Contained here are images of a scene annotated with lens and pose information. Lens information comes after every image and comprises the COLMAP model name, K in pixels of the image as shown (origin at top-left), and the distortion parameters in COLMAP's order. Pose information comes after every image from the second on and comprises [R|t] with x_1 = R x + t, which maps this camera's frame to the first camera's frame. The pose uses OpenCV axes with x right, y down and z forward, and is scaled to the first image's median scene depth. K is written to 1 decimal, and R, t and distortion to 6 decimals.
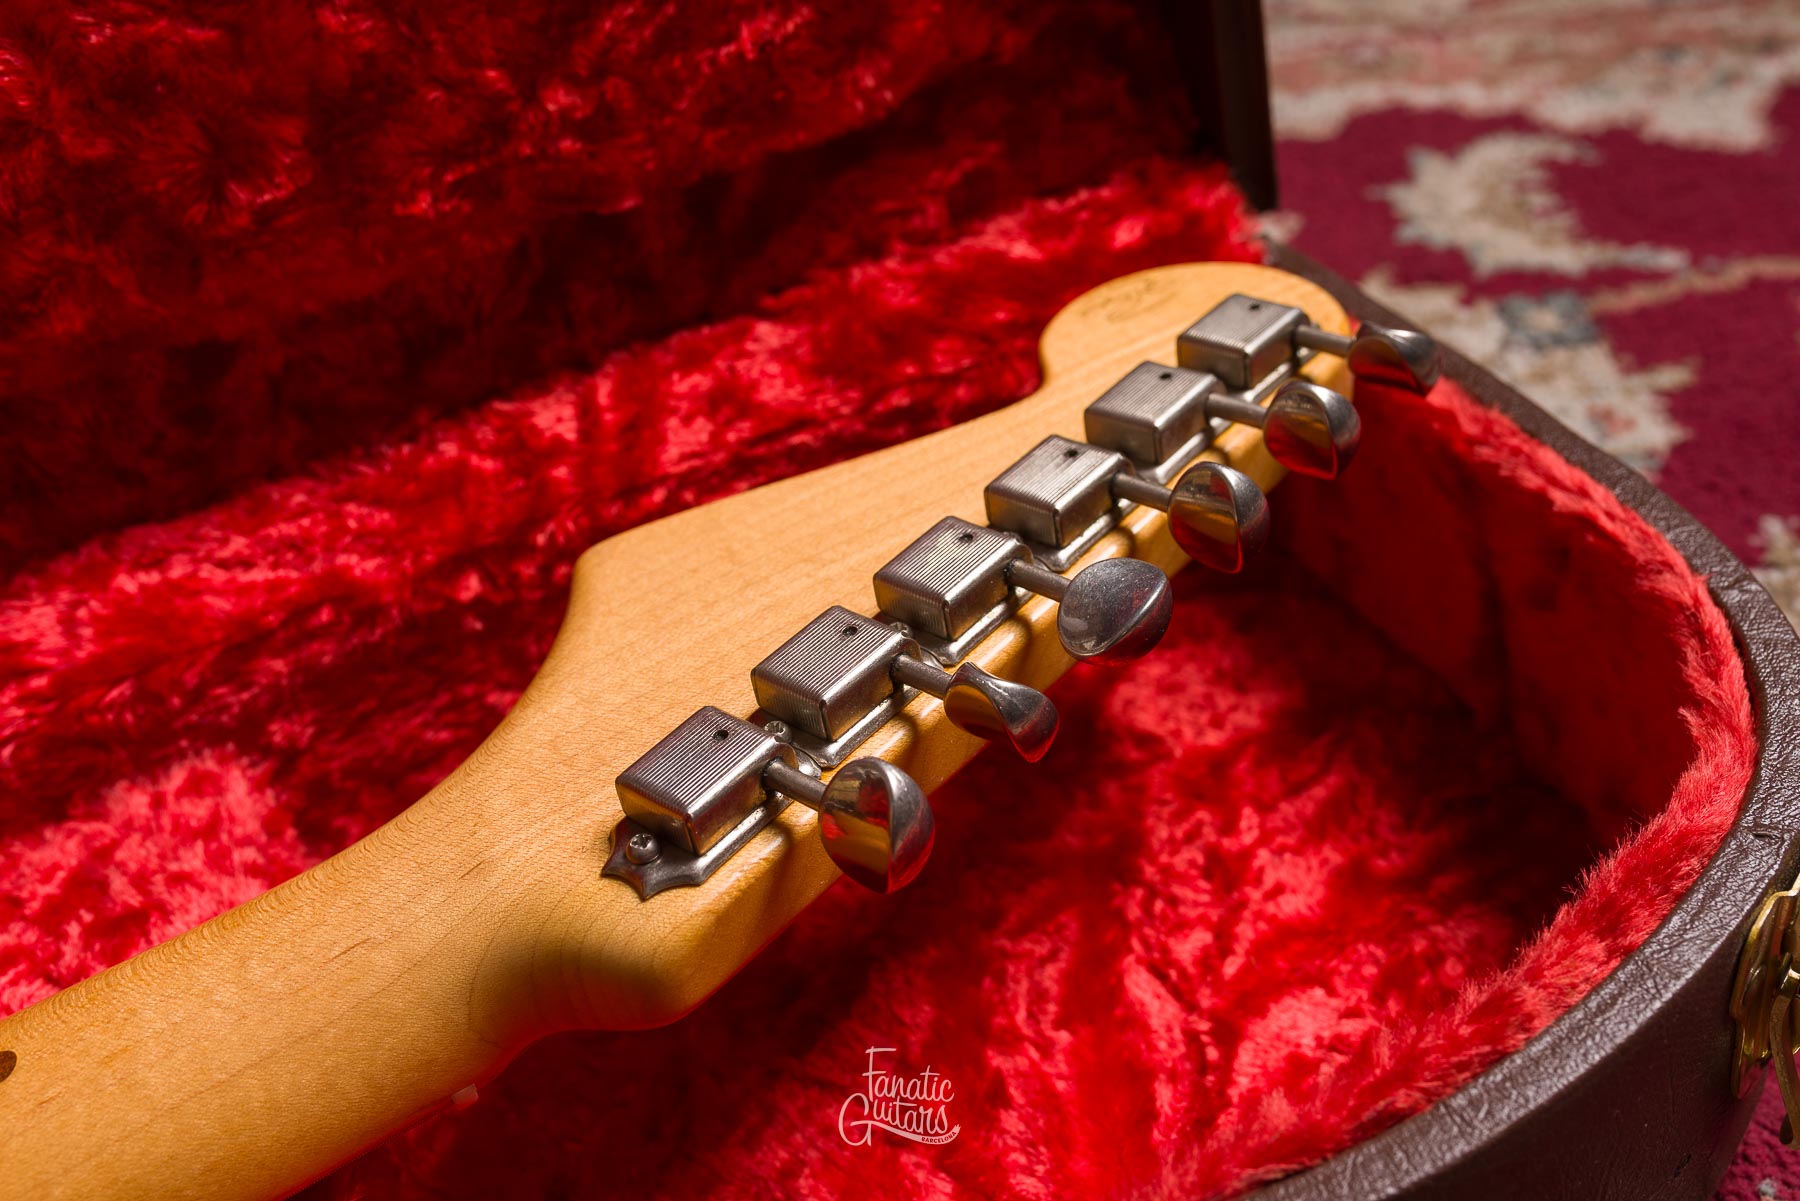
lens RADIAL K [[1840.9, 0, 903.1], [0, 1840.9, 597.0], [0, 0, 1]] dist [0.004577, -0.003098]
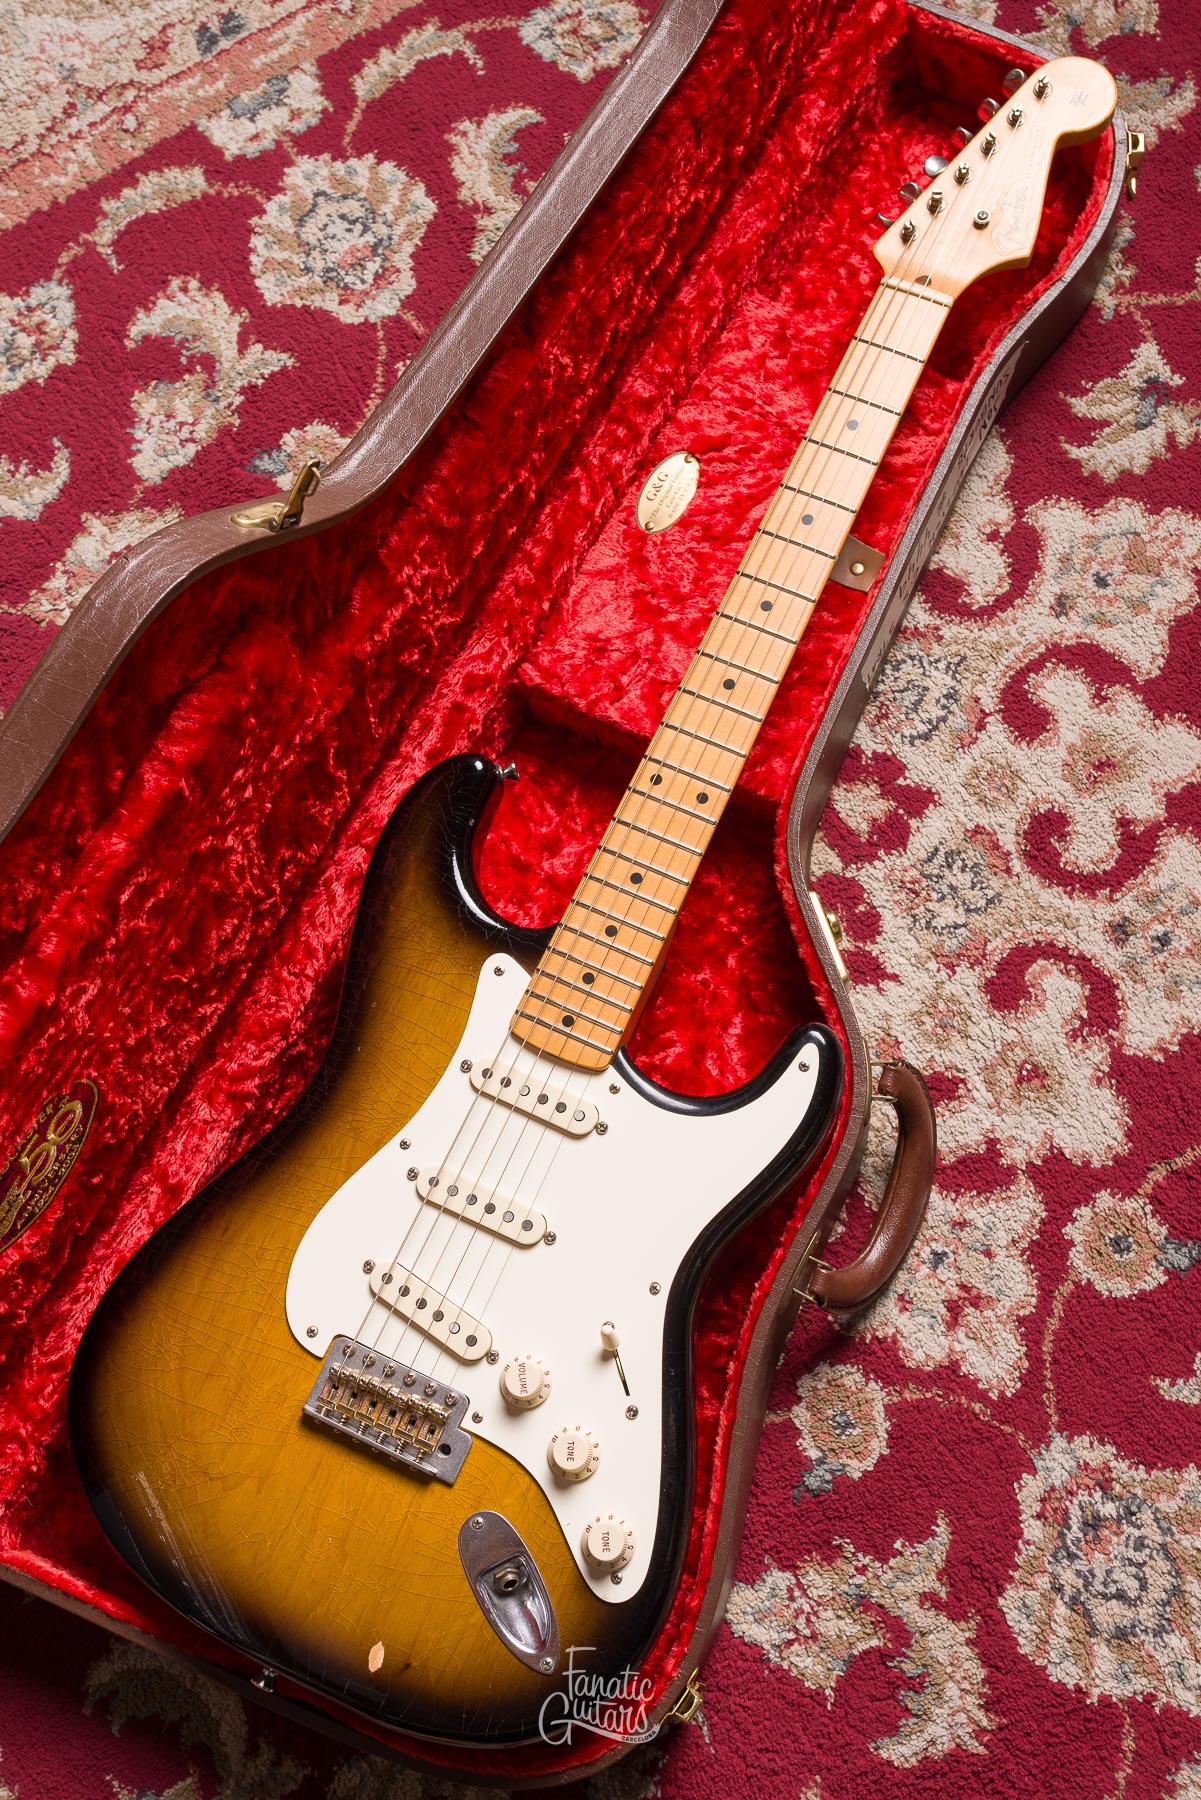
lens RADIAL K [[1970.6, 0, 610.1], [0, 1970.6, 919.9], [0, 0, 1]] dist [-0.001927, -0.003247]
pose [[0.823075, -0.527688, 0.209983, -2.234076], [0.343156, 0.756687, 0.556478, -1.328600], [-0.452538, -0.385966, 0.803890, -2.659005]]
